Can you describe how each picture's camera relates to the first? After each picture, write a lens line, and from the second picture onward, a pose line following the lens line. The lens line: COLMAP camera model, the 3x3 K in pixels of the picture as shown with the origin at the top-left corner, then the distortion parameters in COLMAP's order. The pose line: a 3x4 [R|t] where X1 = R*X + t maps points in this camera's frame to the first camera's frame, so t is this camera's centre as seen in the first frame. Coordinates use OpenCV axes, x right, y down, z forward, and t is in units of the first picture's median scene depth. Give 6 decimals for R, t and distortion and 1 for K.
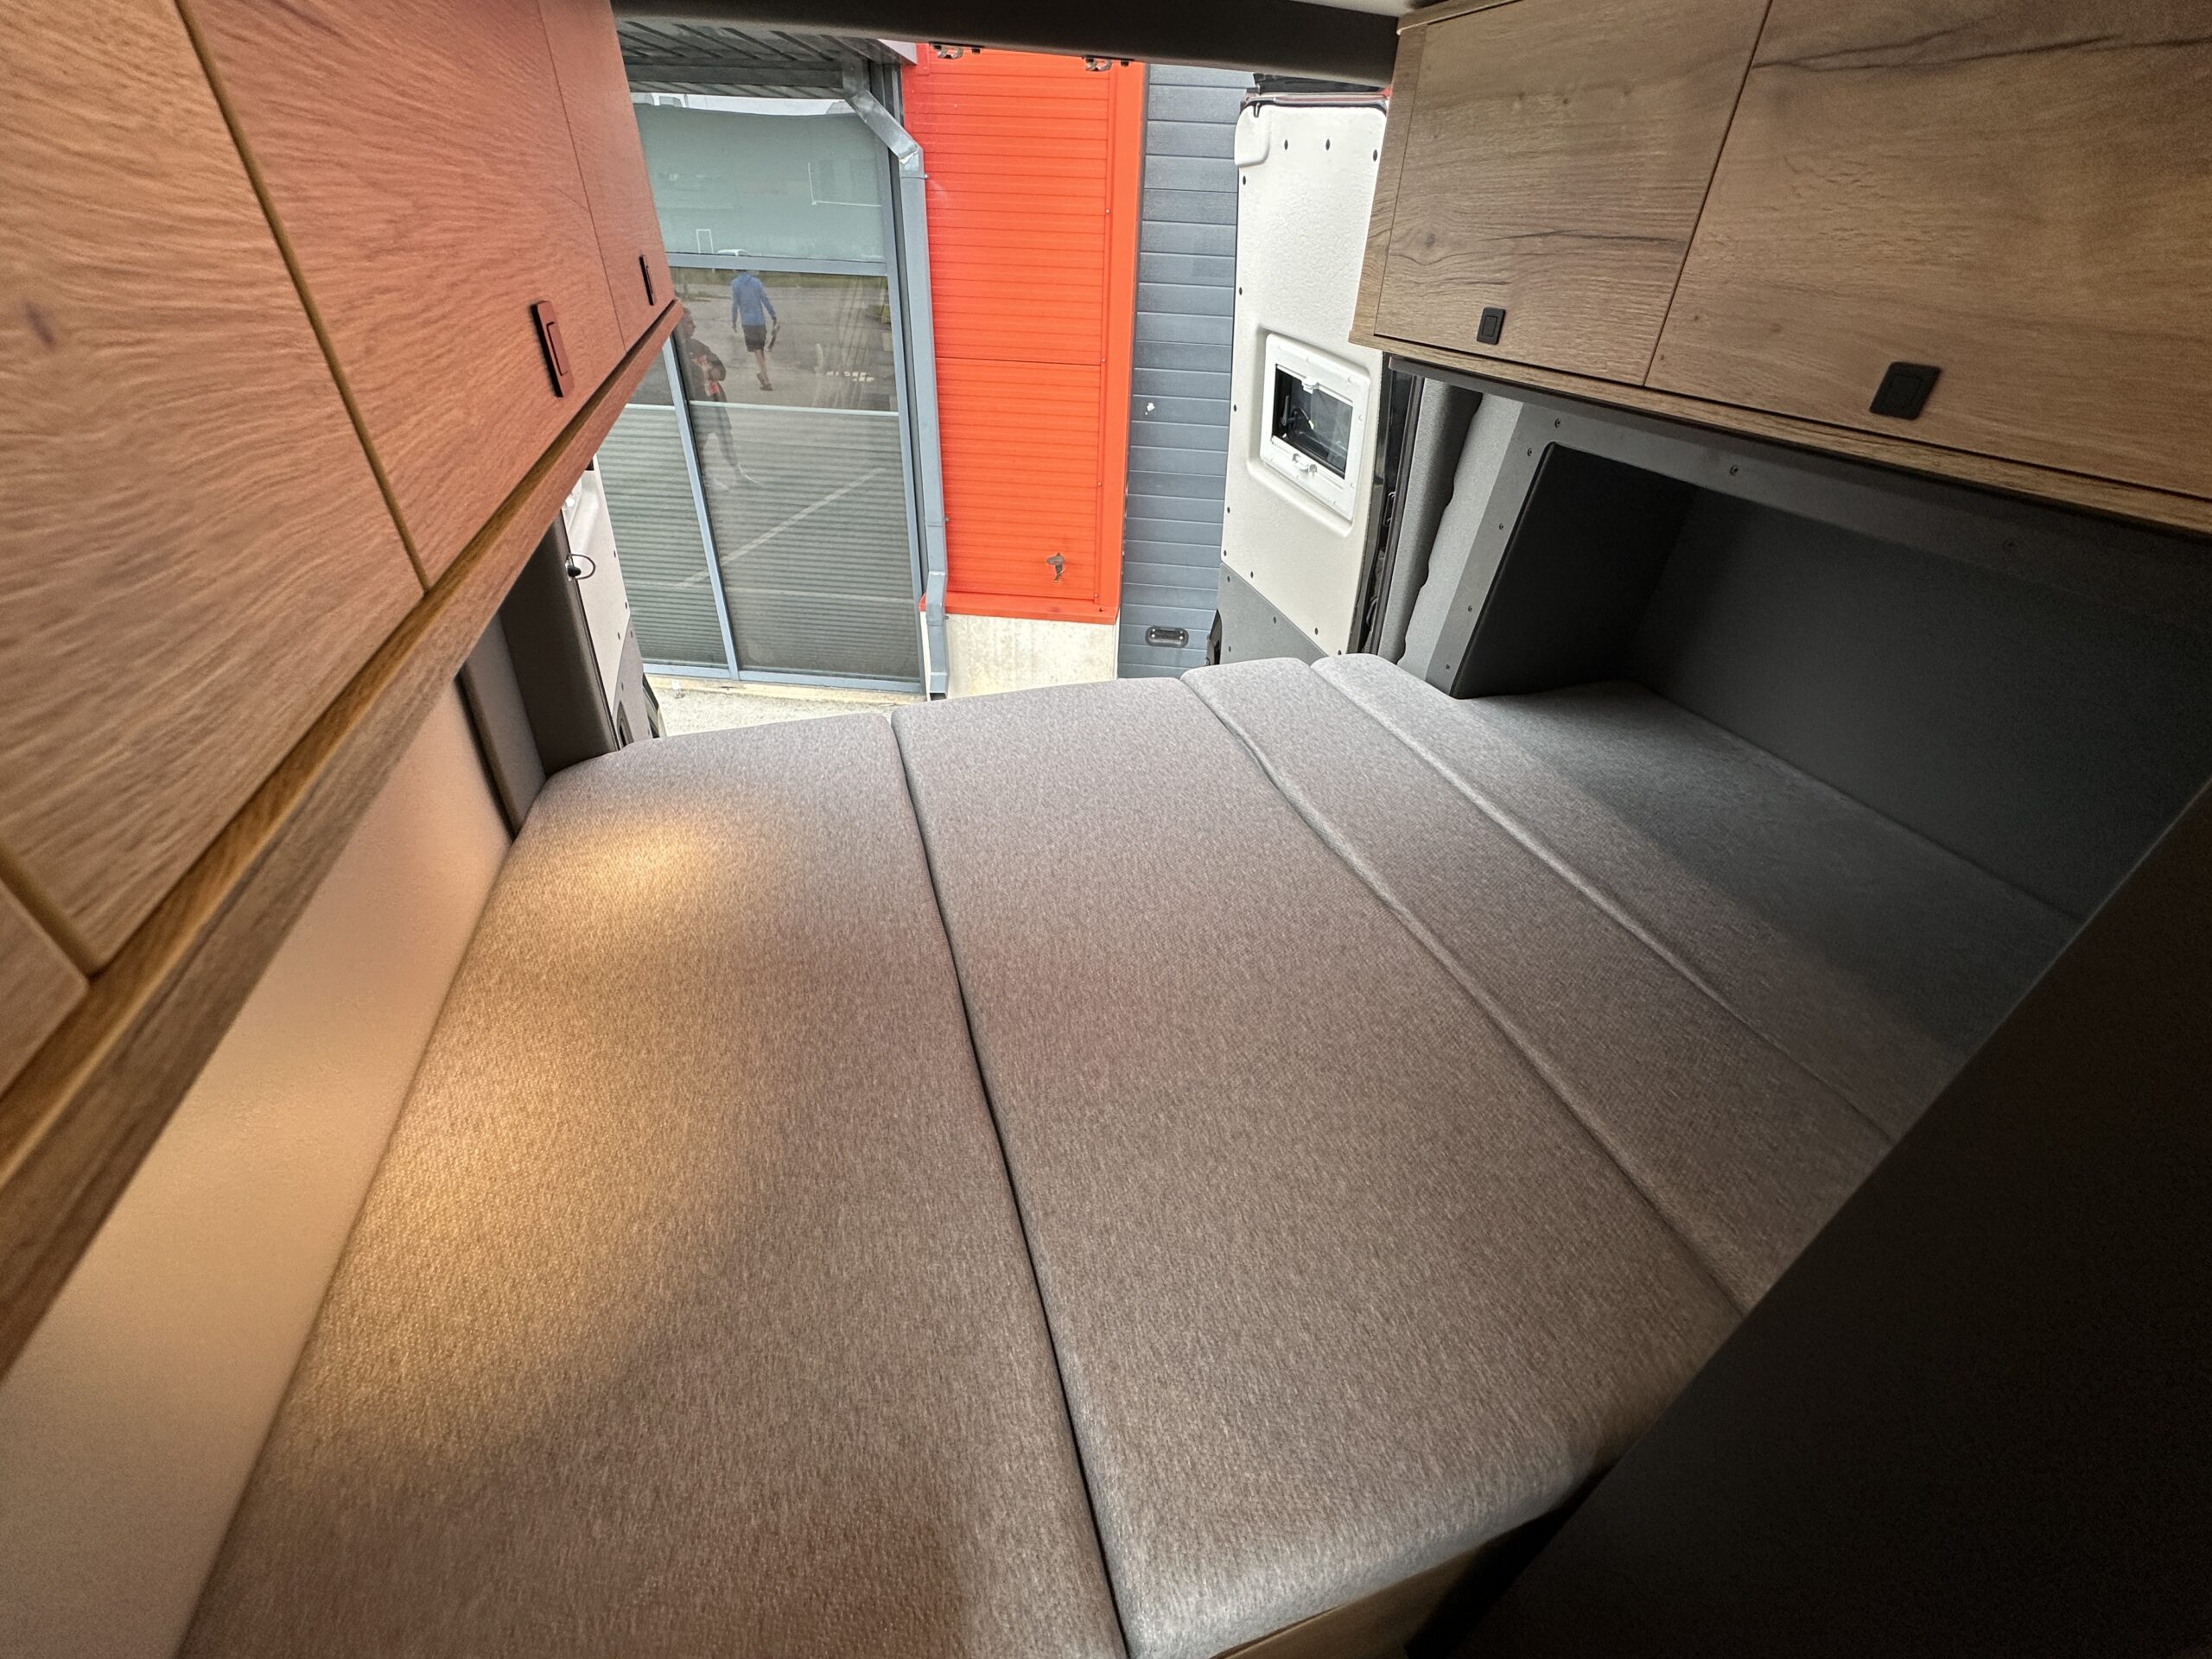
lens RADIAL K [[879.6, 0, 1101.0], [0, 879.6, 828.8], [0, 0, 1]] dist [-0.003233, -0.000247]
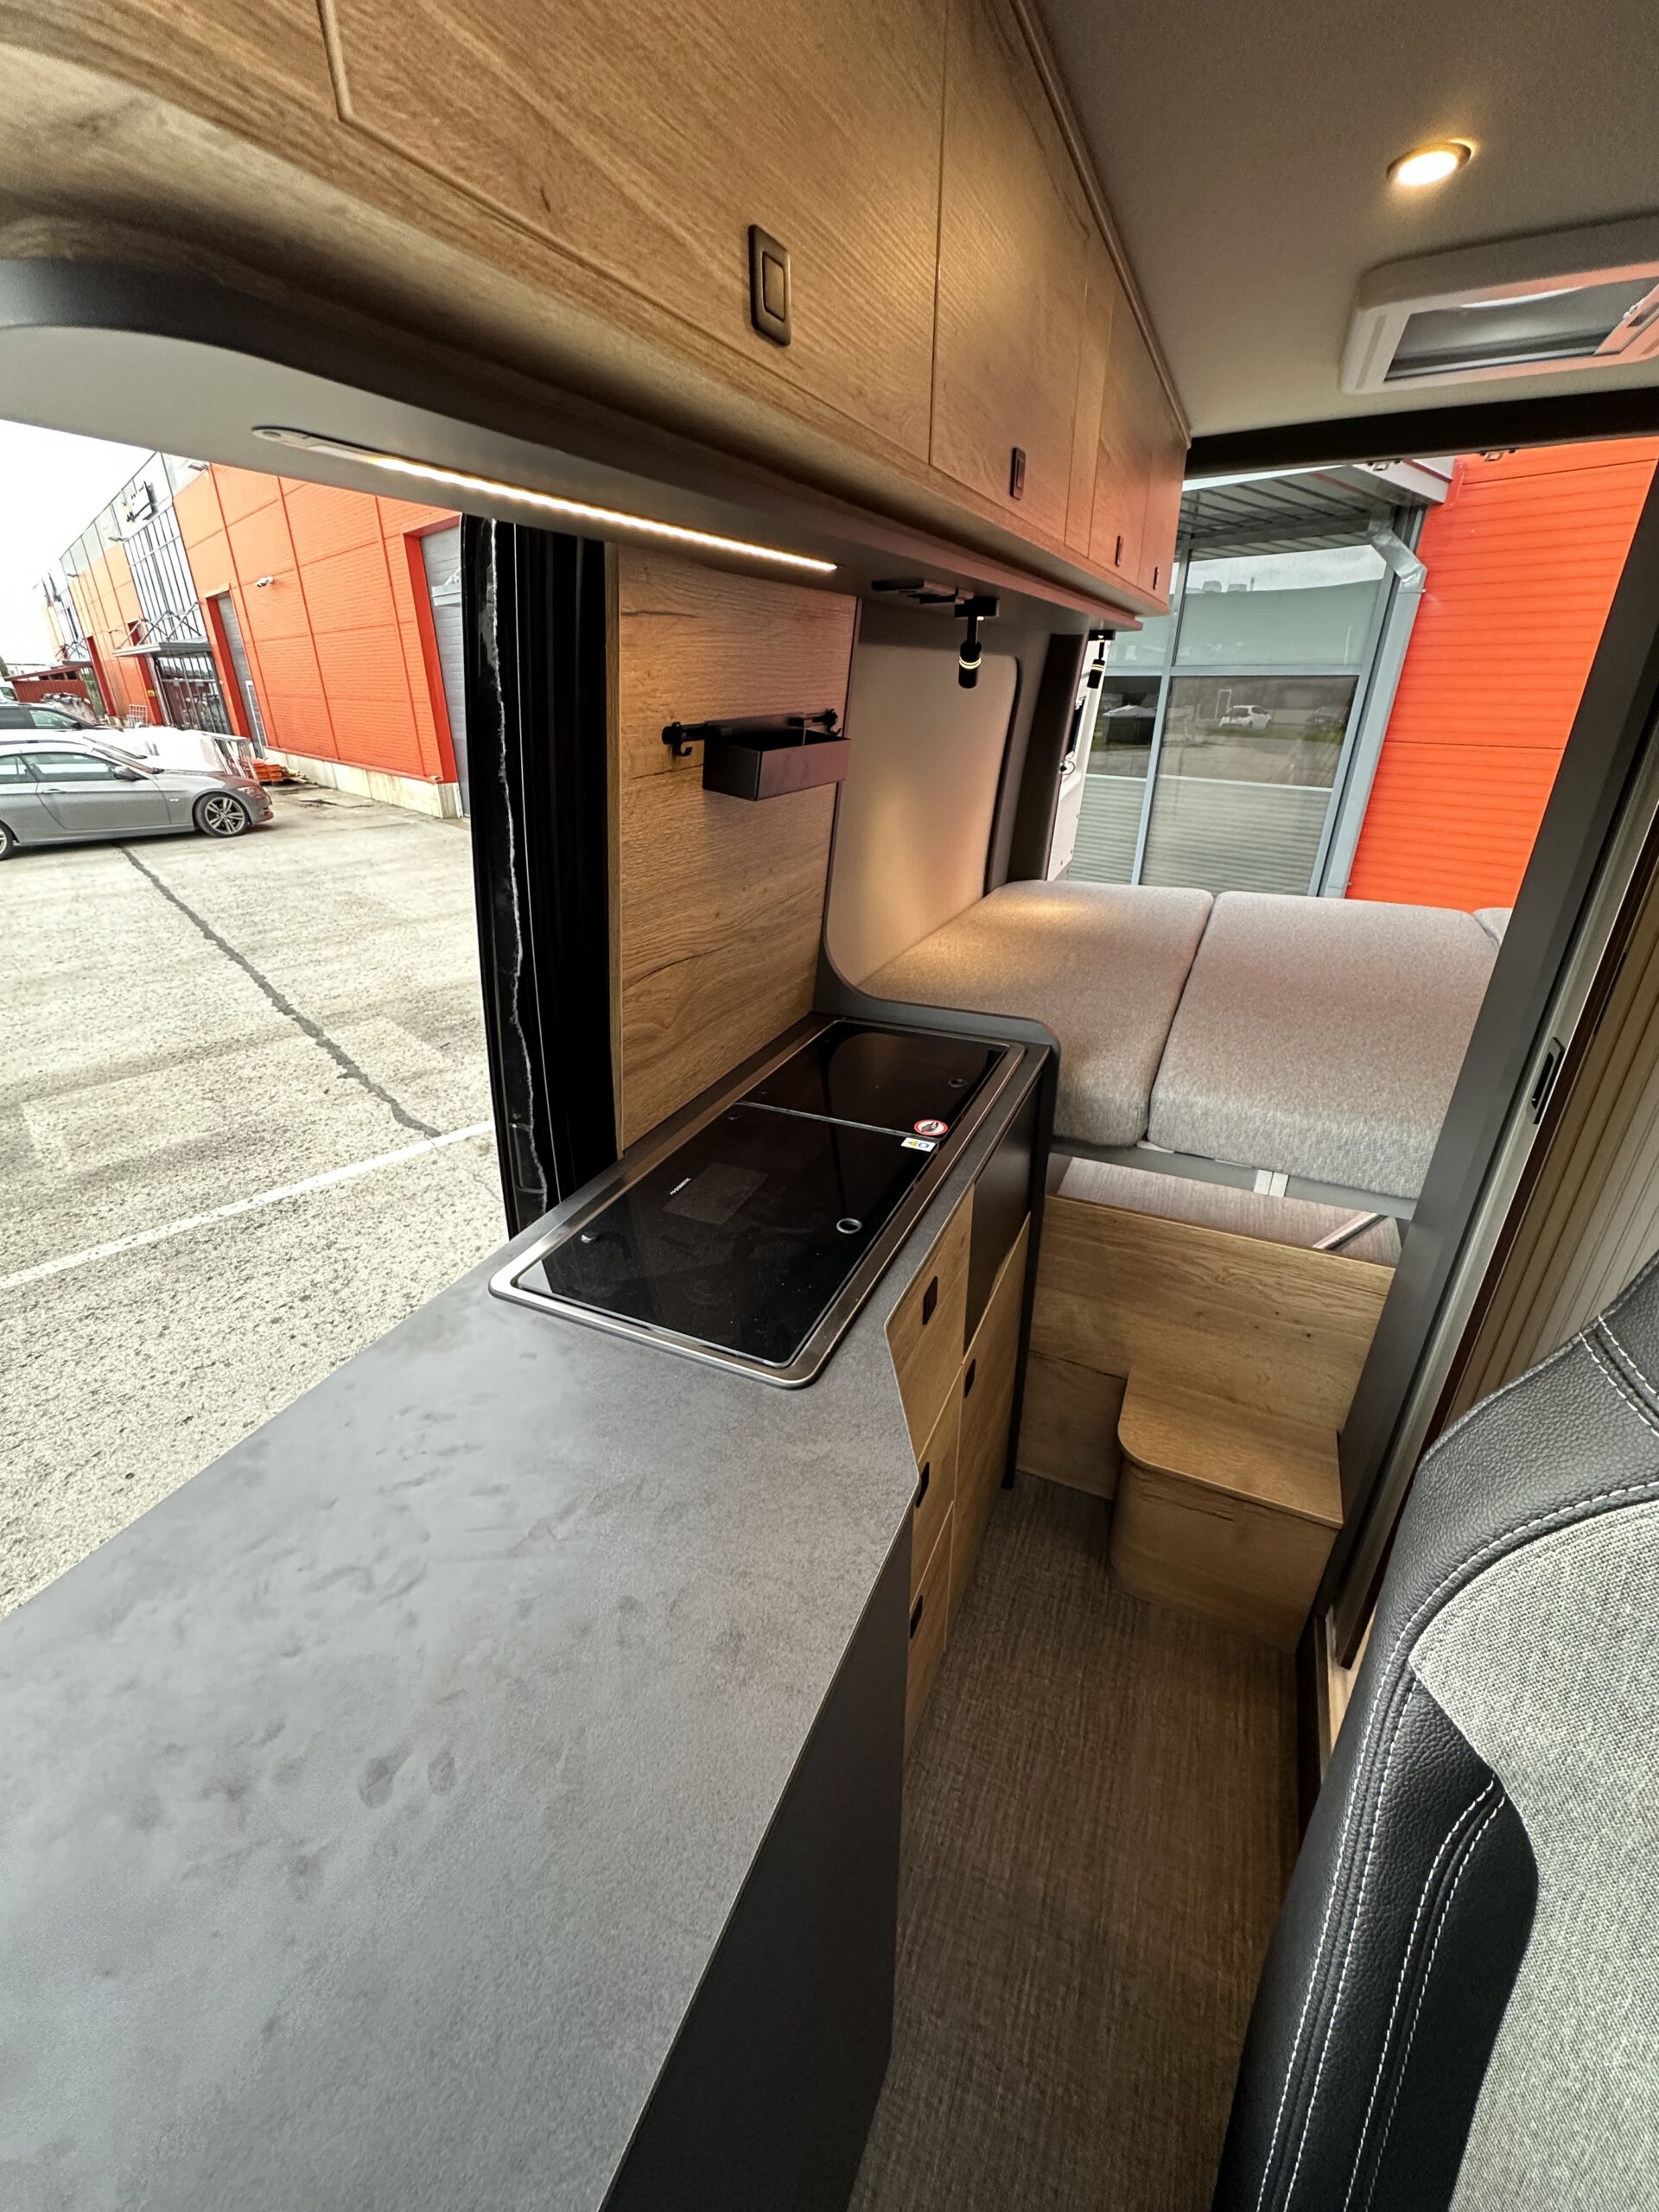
lens RADIAL K [[879.6, 0, 829.5], [0, 879.6, 1106.0], [0, 0, 1]] dist [-0.003233, -0.000247]
pose [[0.734250, 0.261809, -0.626364, 0.133437], [-0.358803, 0.932909, -0.030664, 0.214239], [0.576313, 0.247257, 0.778927, -0.189955]]
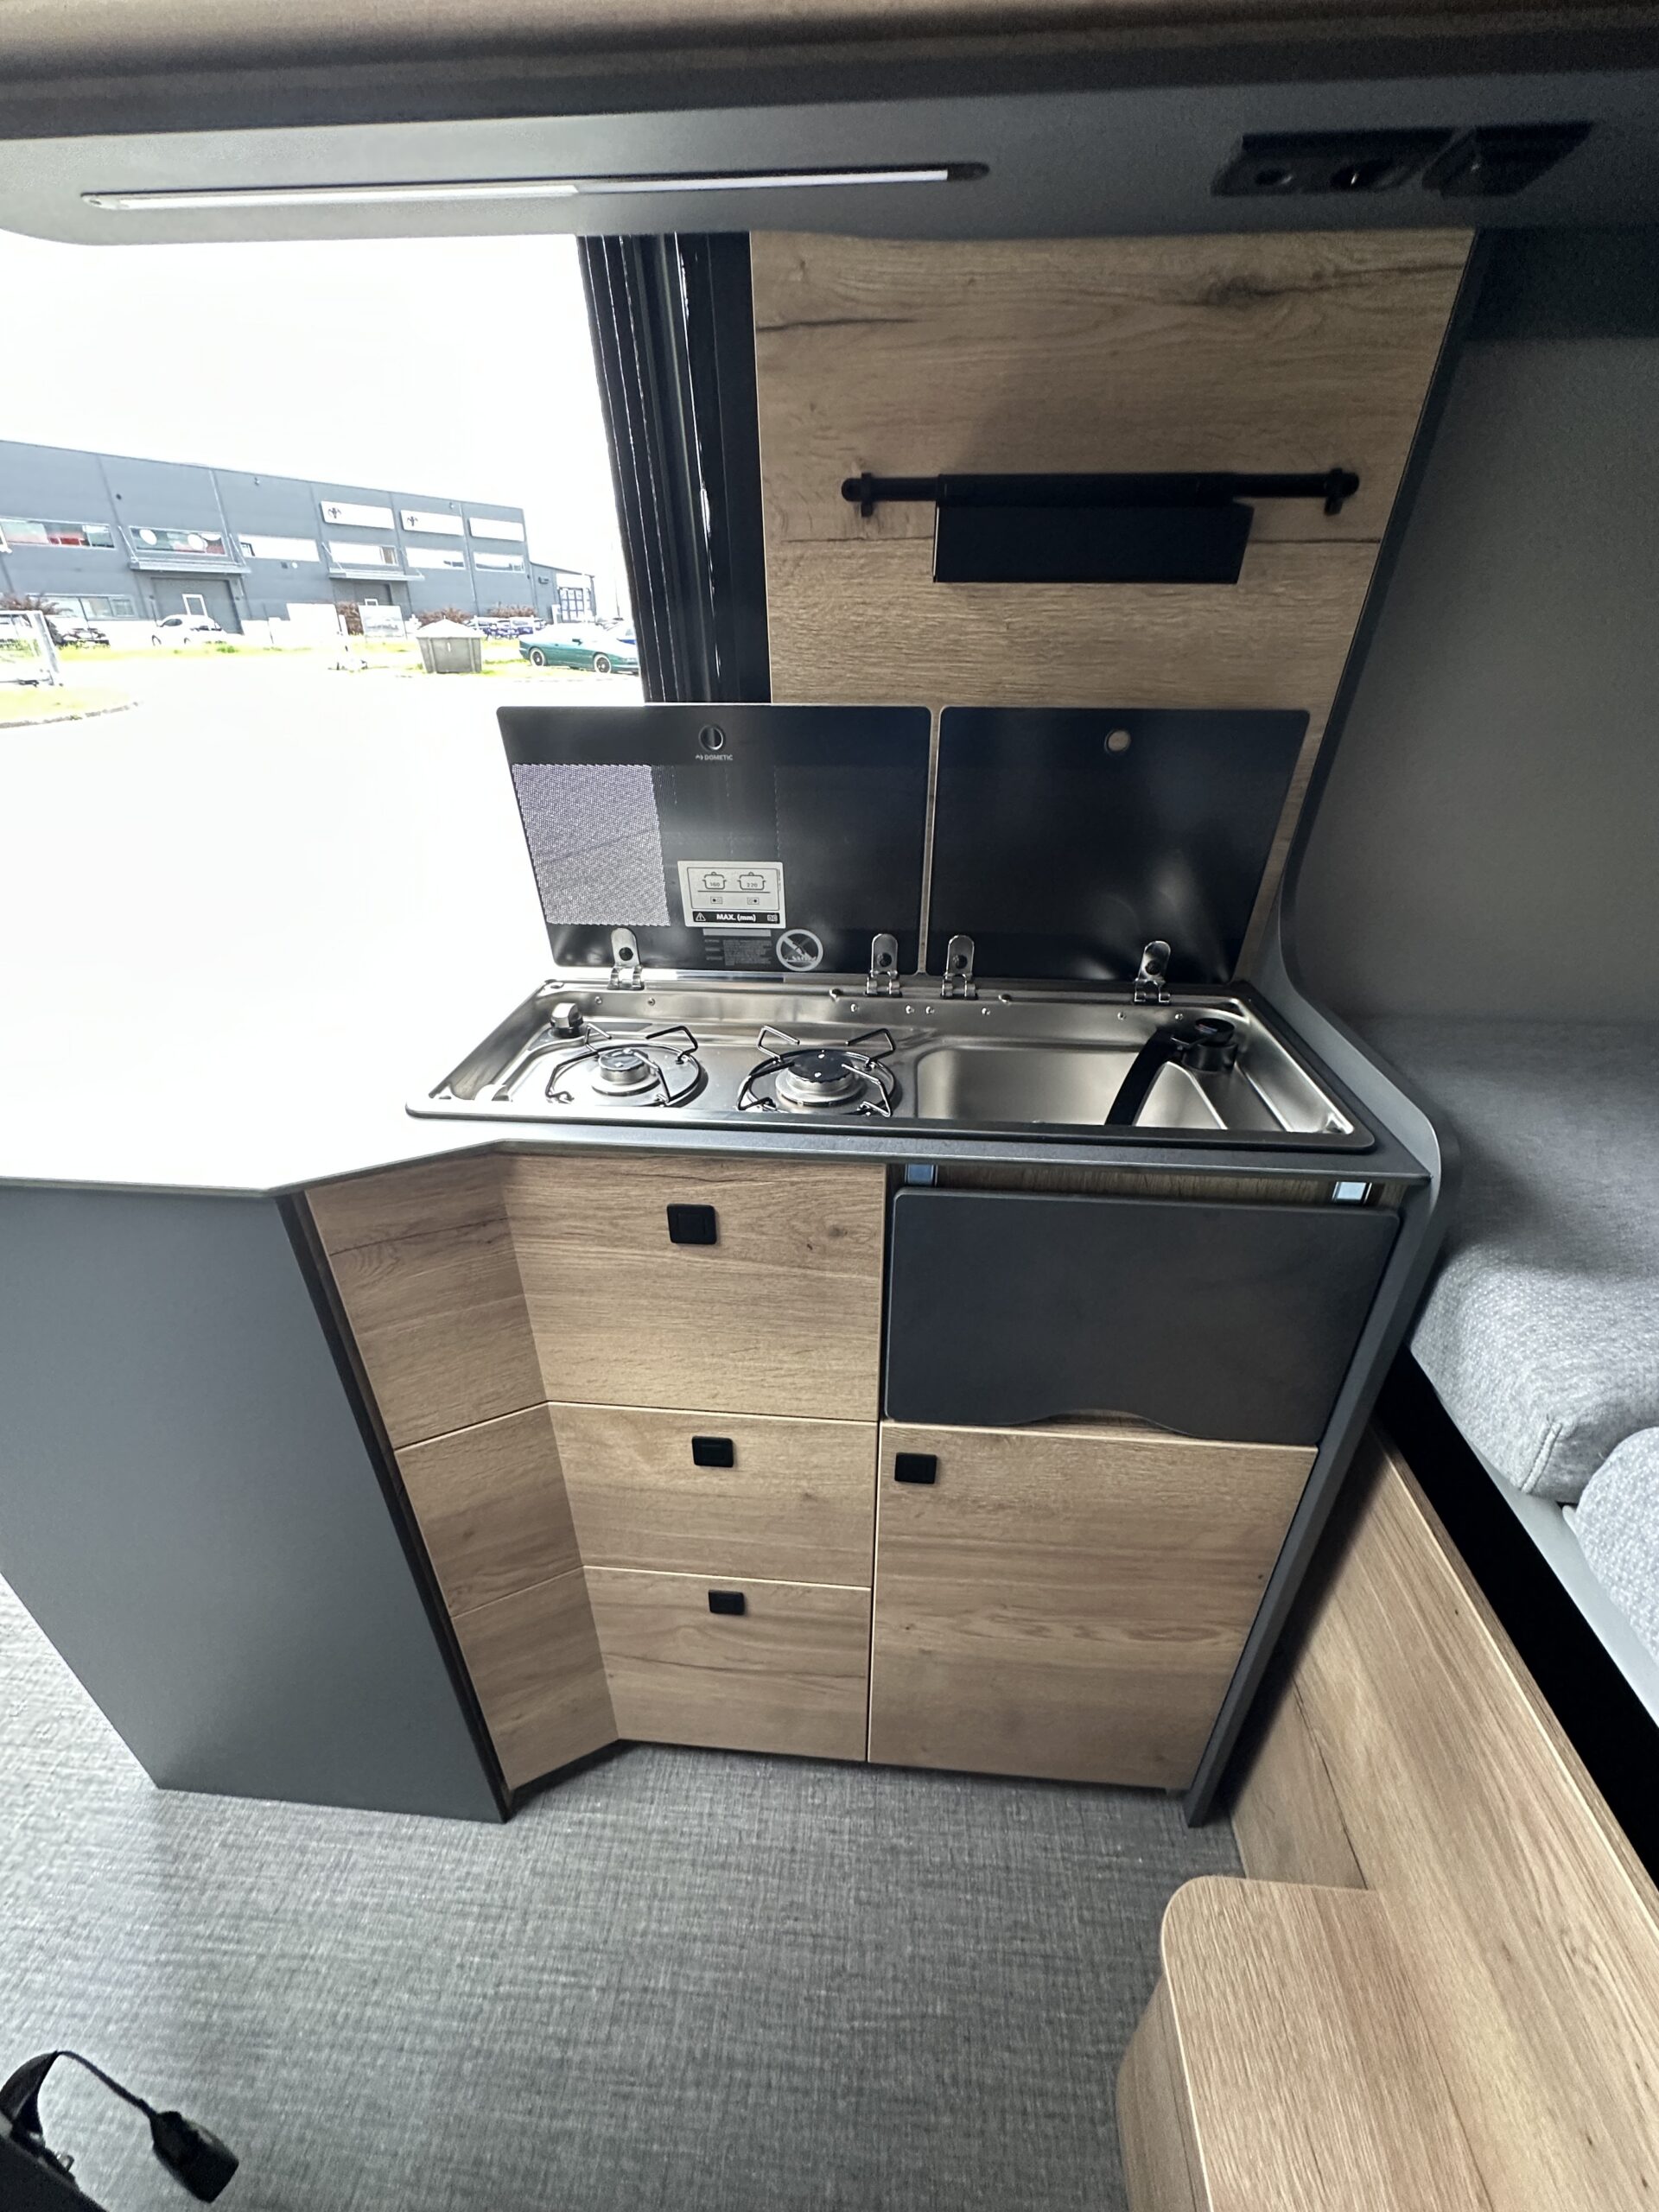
lens RADIAL K [[877.2, 0, 829.5], [0, 877.2, 1106.0], [0, 0, 1]] dist [-0.001587, -0.000278]
pose [[-0.388731, 0.413841, -0.823179, 0.151129], [-0.536519, 0.624663, 0.567401, 0.105877], [0.749023, 0.662218, -0.020792, 0.039248]]
